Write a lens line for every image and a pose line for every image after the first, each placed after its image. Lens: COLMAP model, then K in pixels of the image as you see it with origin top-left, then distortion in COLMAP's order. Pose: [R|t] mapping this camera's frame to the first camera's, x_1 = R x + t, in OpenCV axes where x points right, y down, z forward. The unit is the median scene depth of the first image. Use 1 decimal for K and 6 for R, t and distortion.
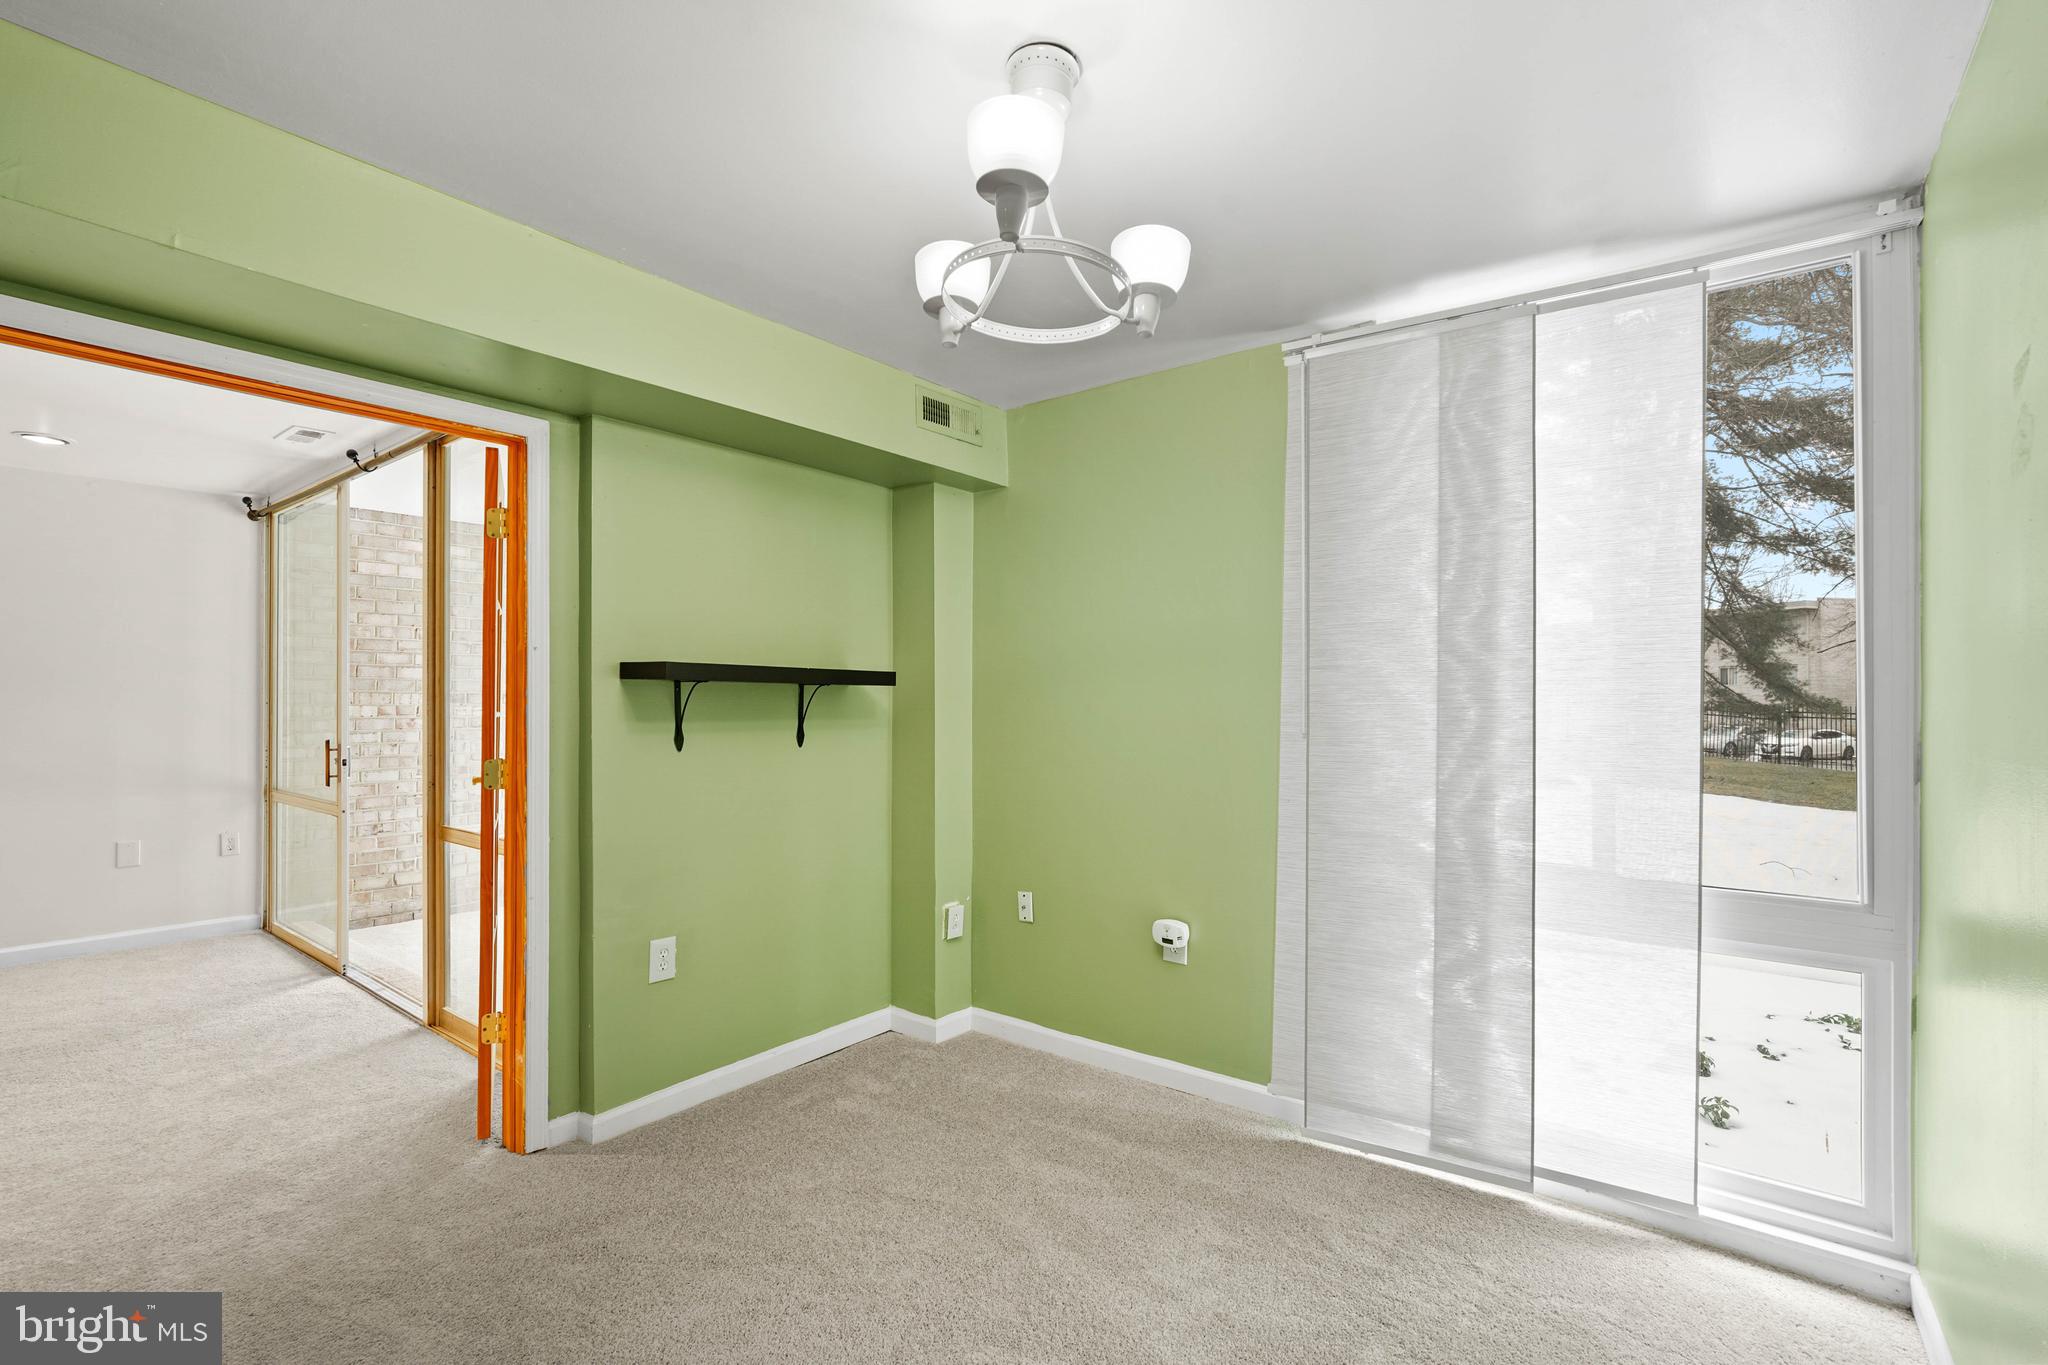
lens RADIAL K [[900.9, 0, 1015.0], [0, 900.9, 689.4], [0, 0, 1]] dist [-0.003100, -0.000059]
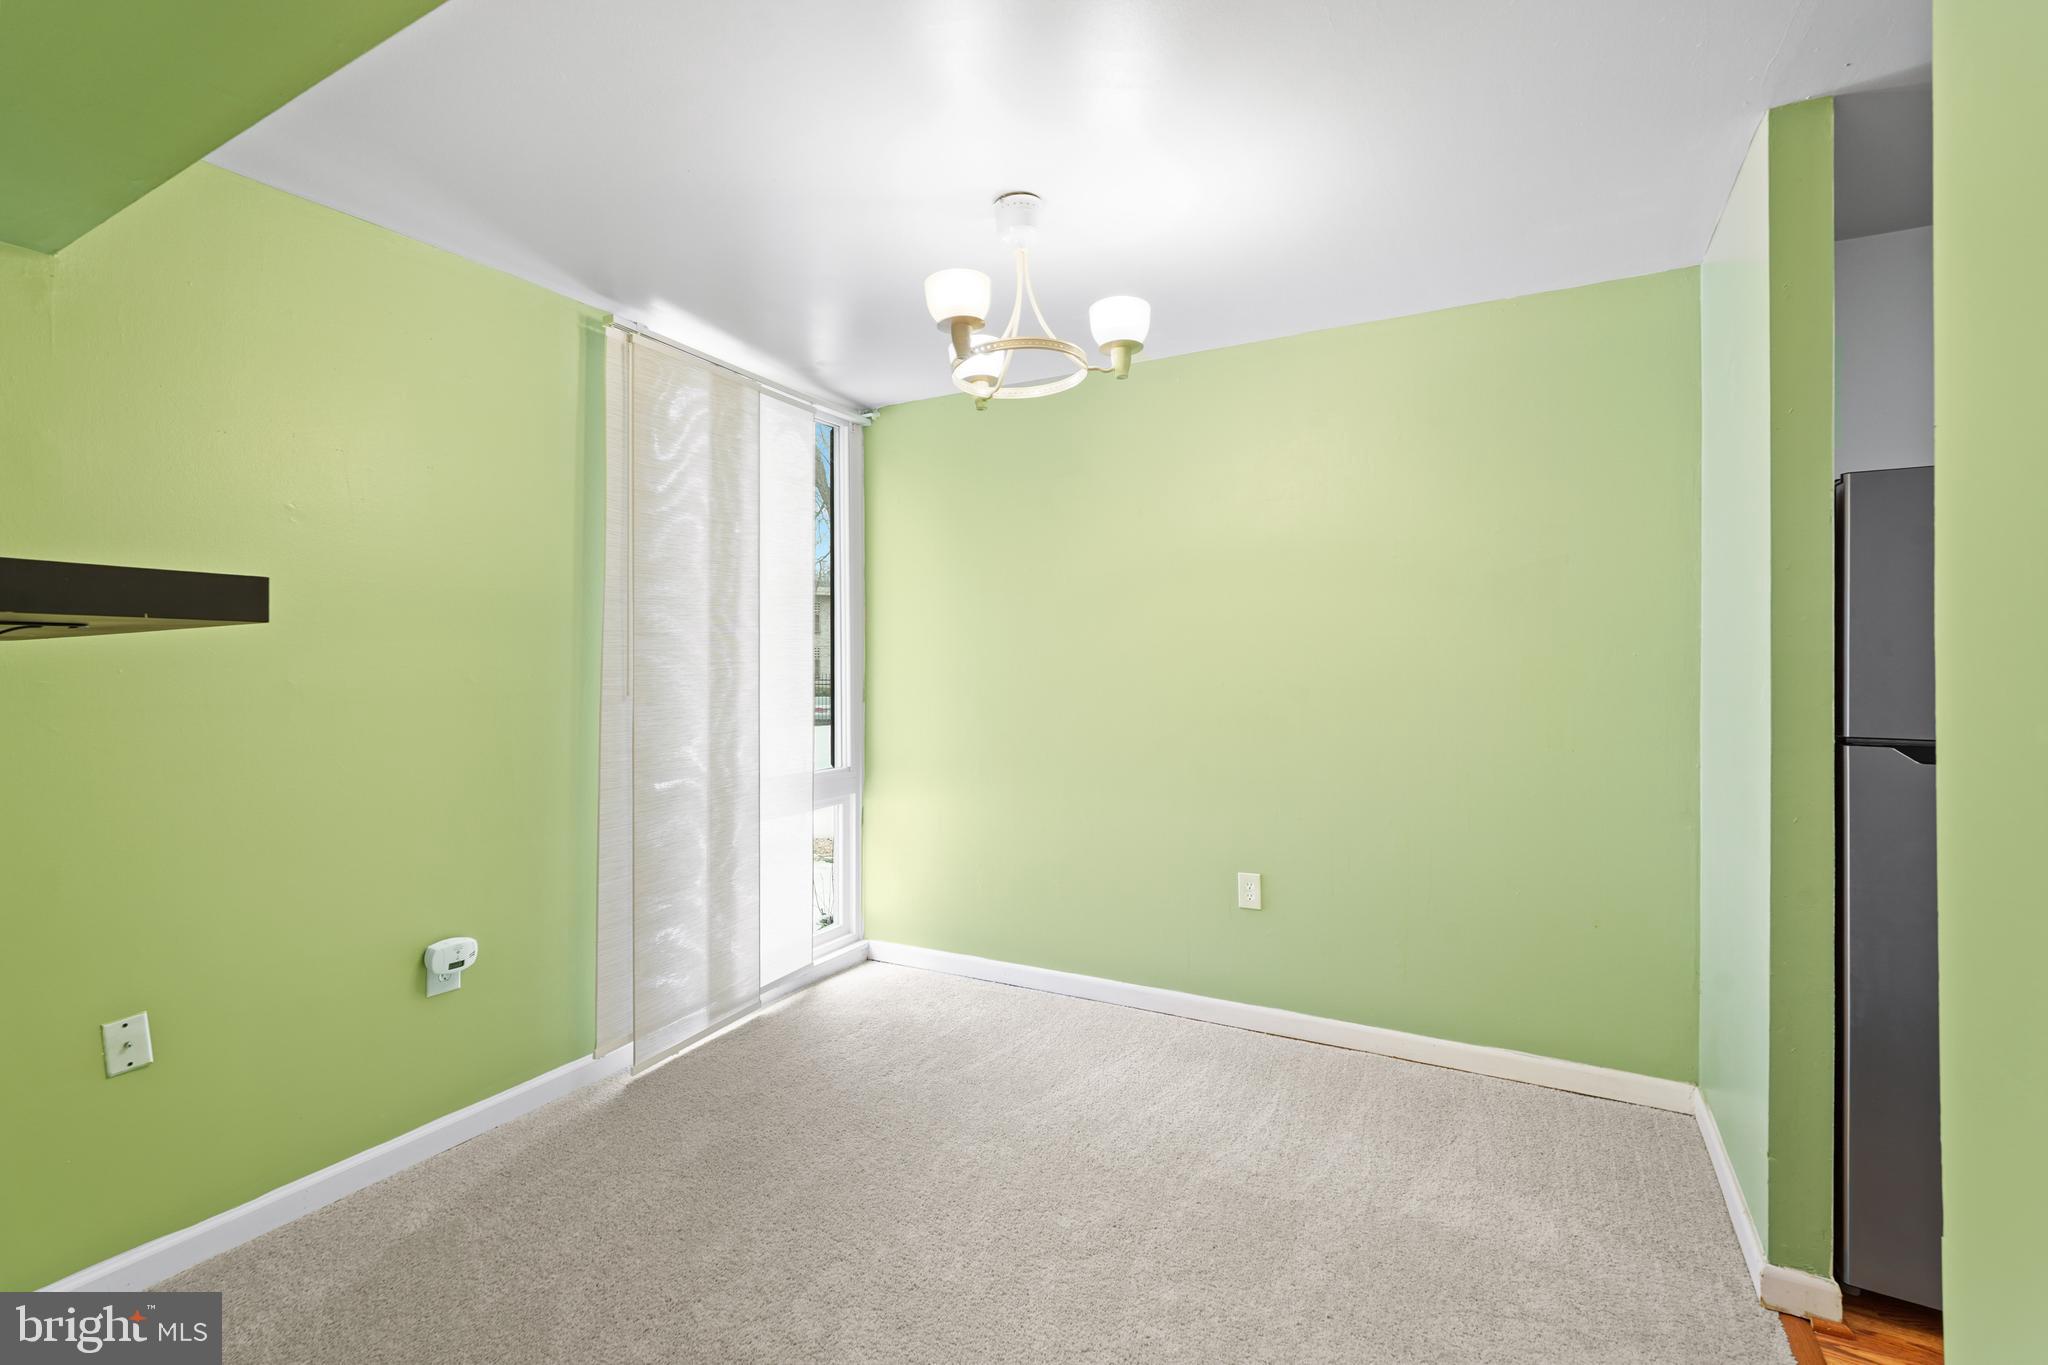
lens RADIAL K [[919.0, 0, 1040.8], [0, 919.0, 671.2], [0, 0, 1]] dist [-0.000054, 0.000020]
pose [[-0.162124, -0.008786, 0.986731, -0.883985], [0.000584, 0.999959, 0.008999, 0.012301], [-0.986770, 0.002035, -0.162112, 0.755530]]
